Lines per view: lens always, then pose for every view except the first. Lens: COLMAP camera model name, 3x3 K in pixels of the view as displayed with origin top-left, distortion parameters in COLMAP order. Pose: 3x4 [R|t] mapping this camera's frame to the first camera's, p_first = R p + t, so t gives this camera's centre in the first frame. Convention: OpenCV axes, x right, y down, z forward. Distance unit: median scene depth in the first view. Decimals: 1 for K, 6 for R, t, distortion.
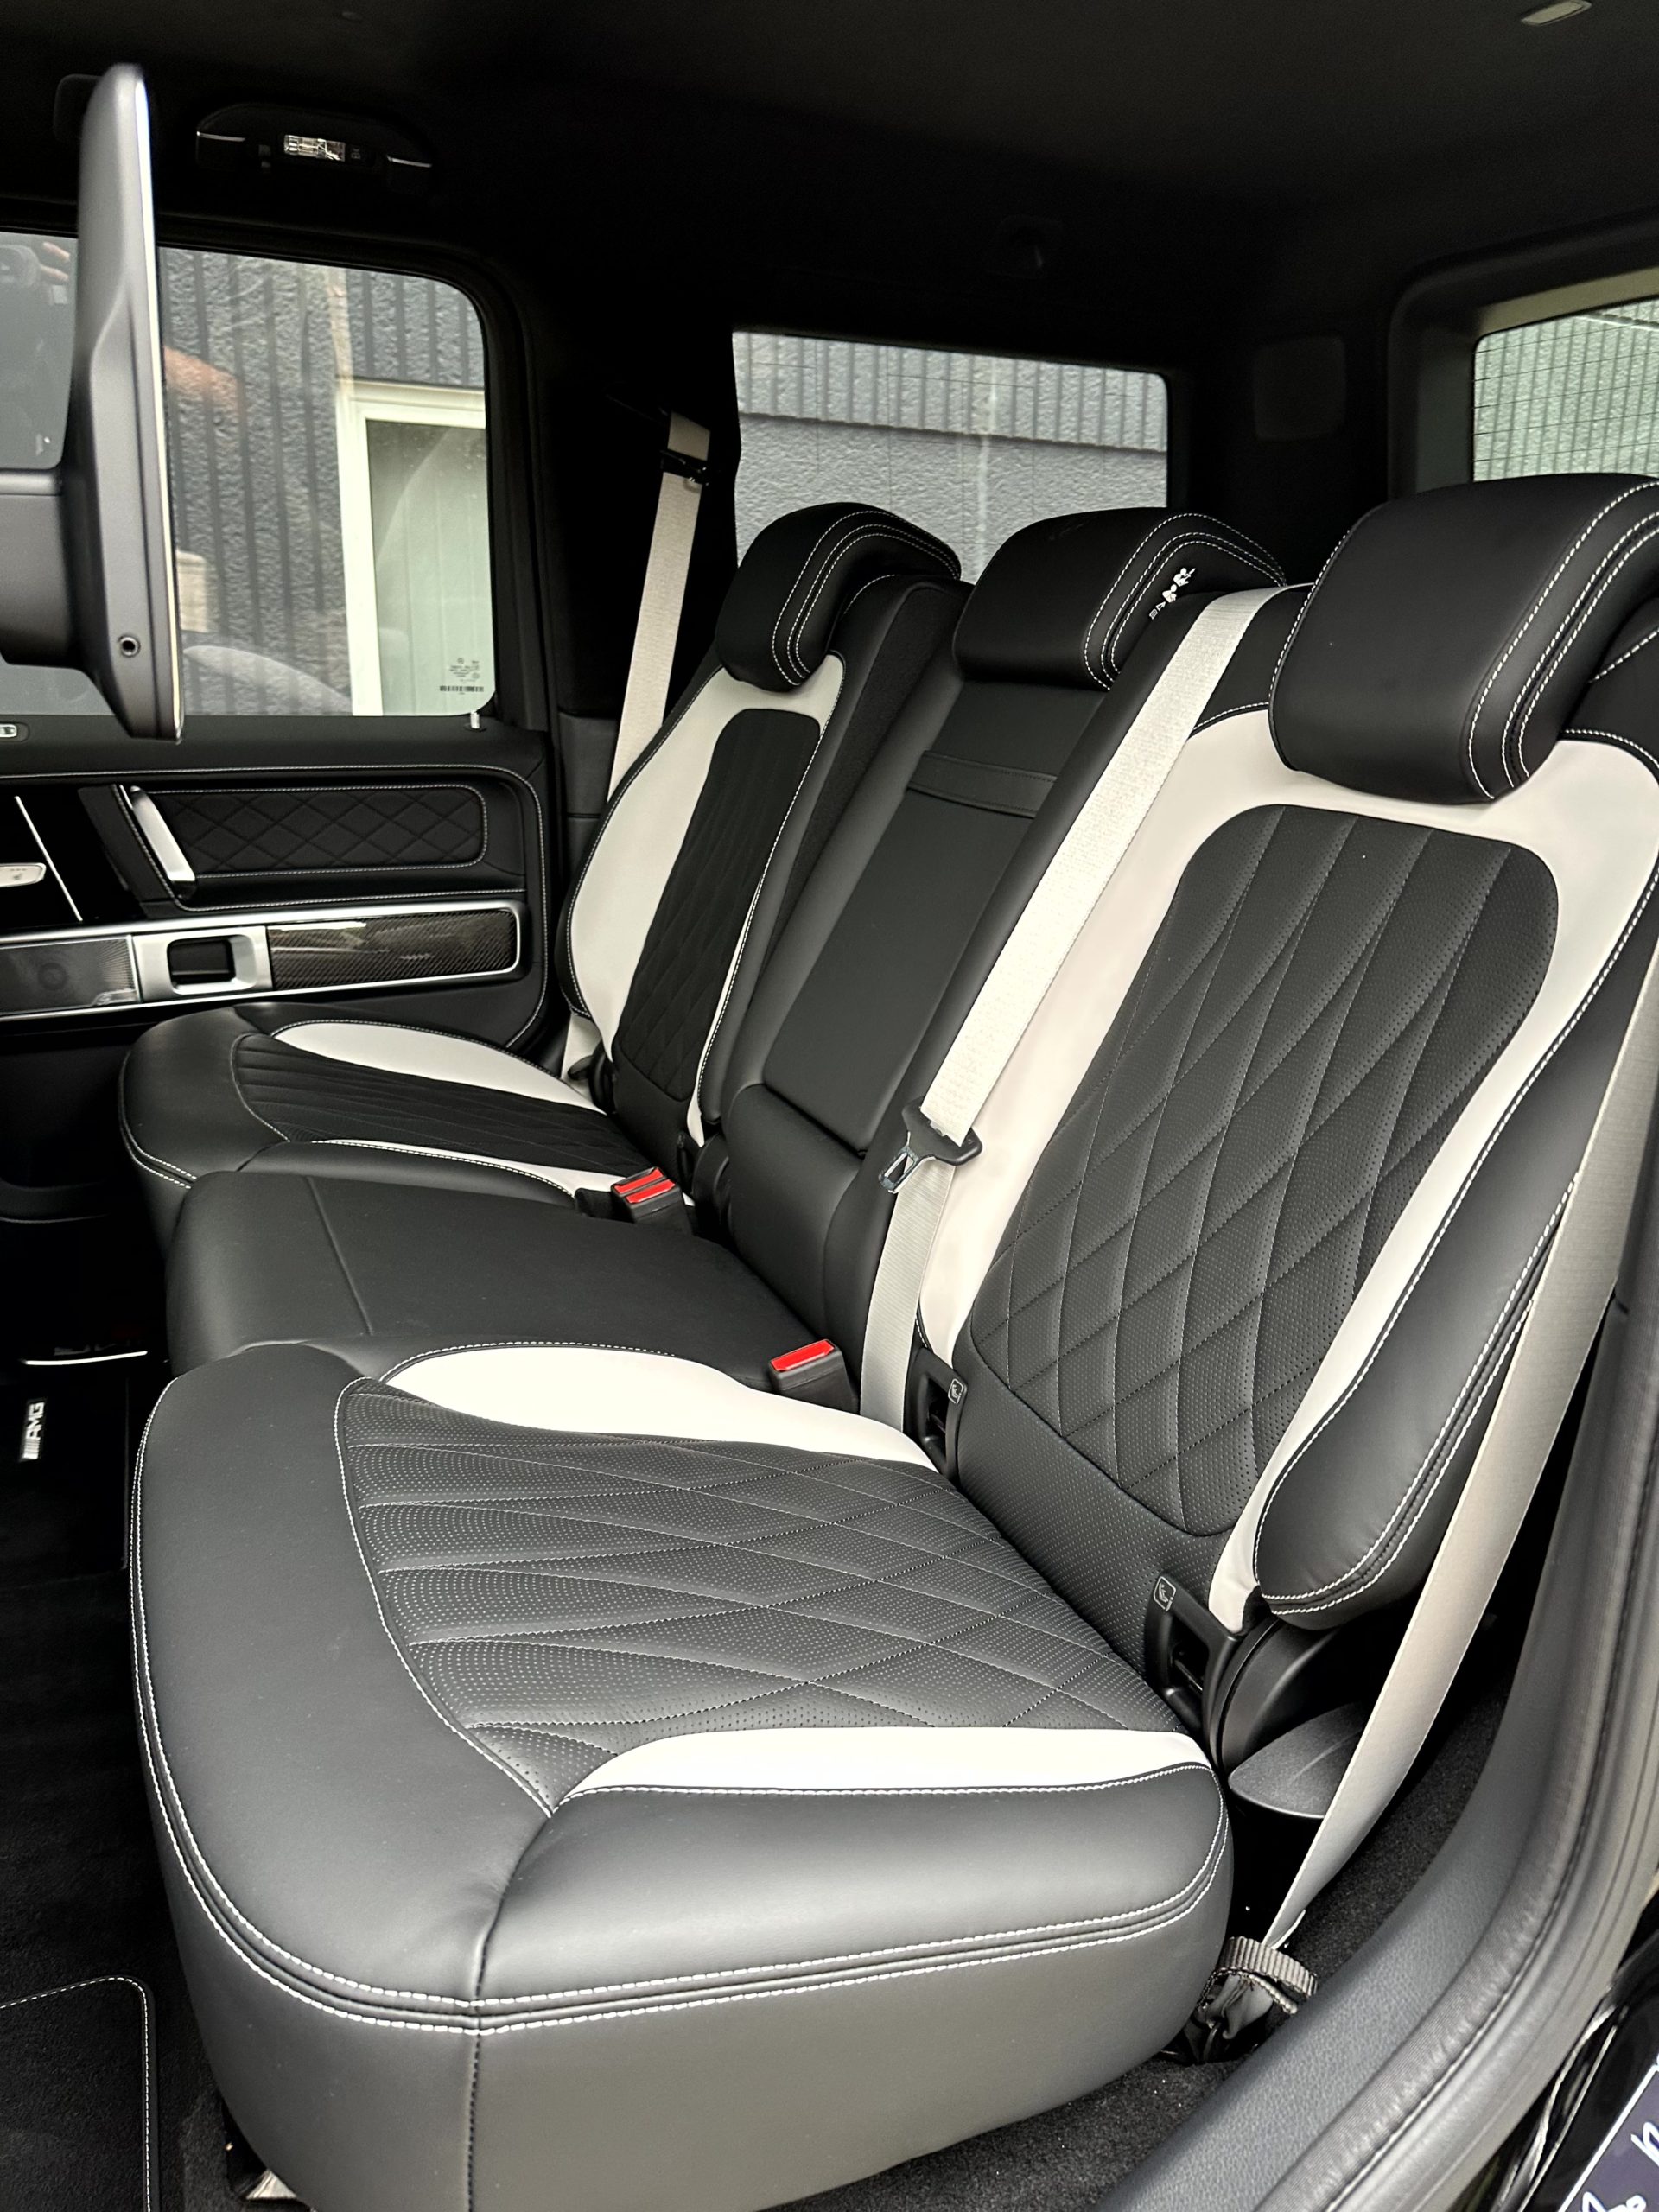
lens RADIAL K [[1631.9, 0, 820.3], [0, 1631.9, 1112.1], [0, 0, 1]] dist [0.130974, -0.260235]
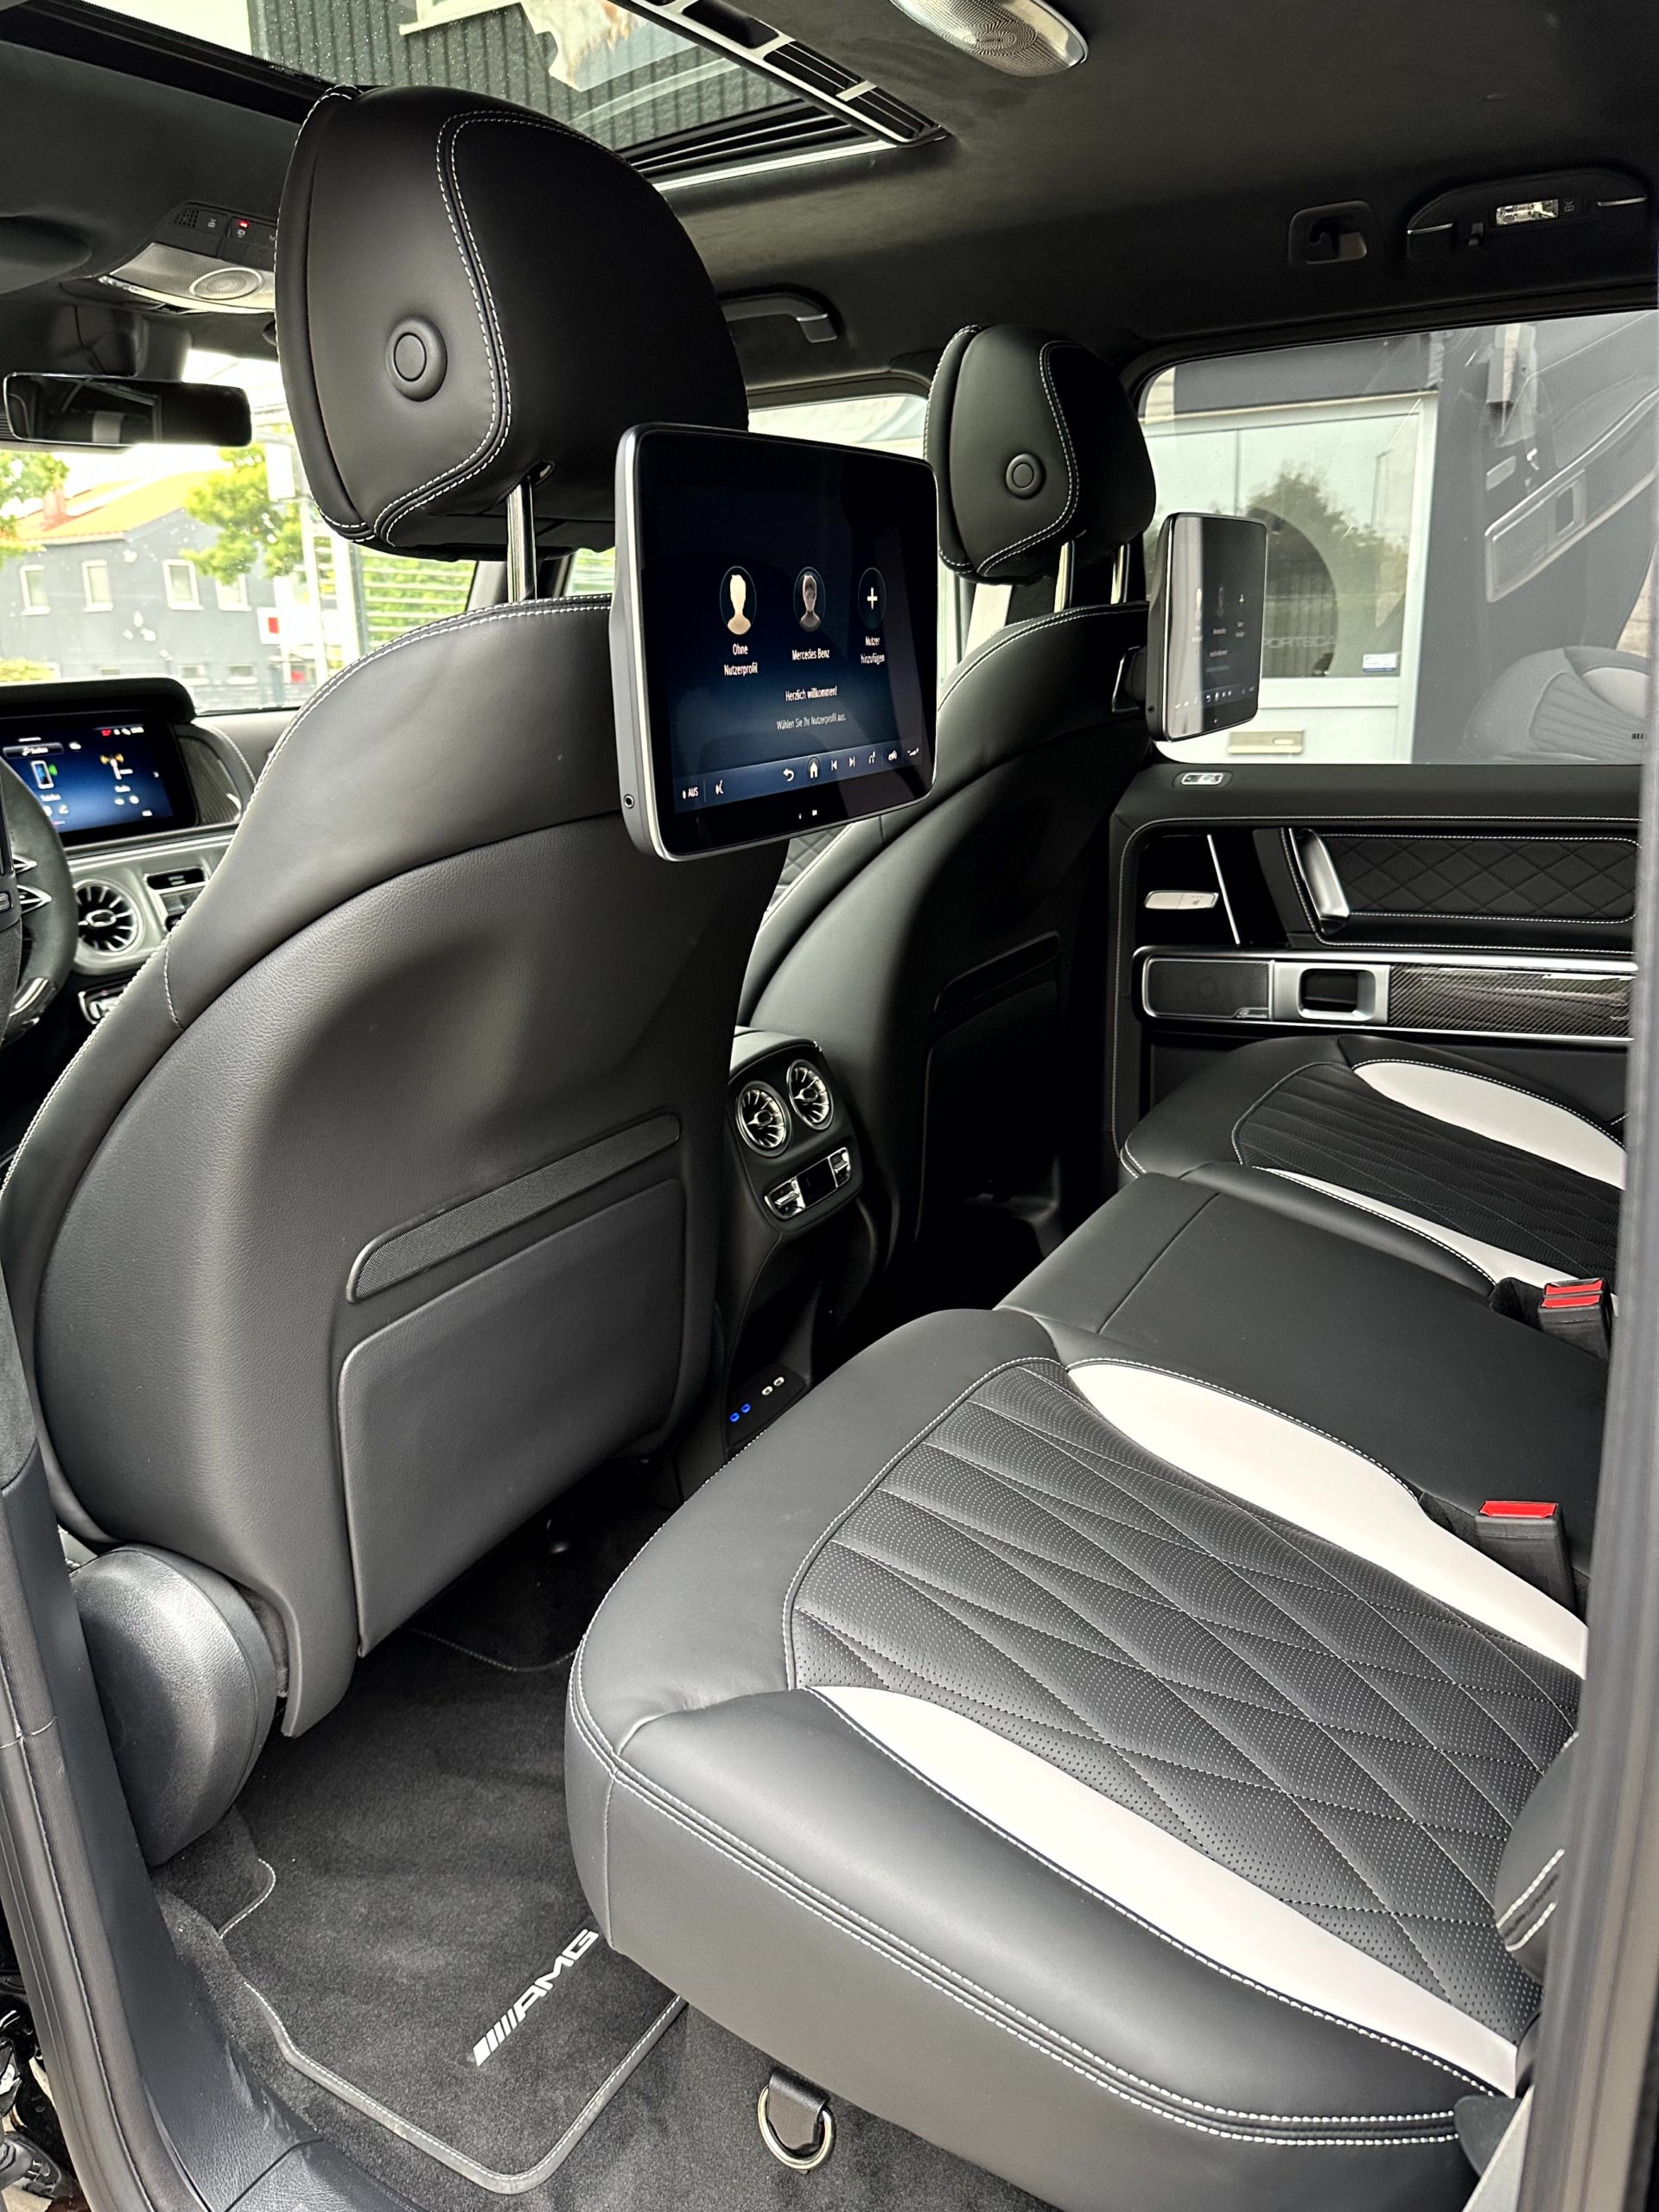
lens RADIAL K [[1631.9, 0, 820.3], [0, 1631.9, 1112.1], [0, 0, 1]] dist [0.130974, -0.260235]
pose [[0.560652, 0.187746, -0.806487, 0.346868], [-0.183646, 0.977894, 0.099982, -0.062906], [0.807430, 0.092053, 0.582737, 0.106338]]
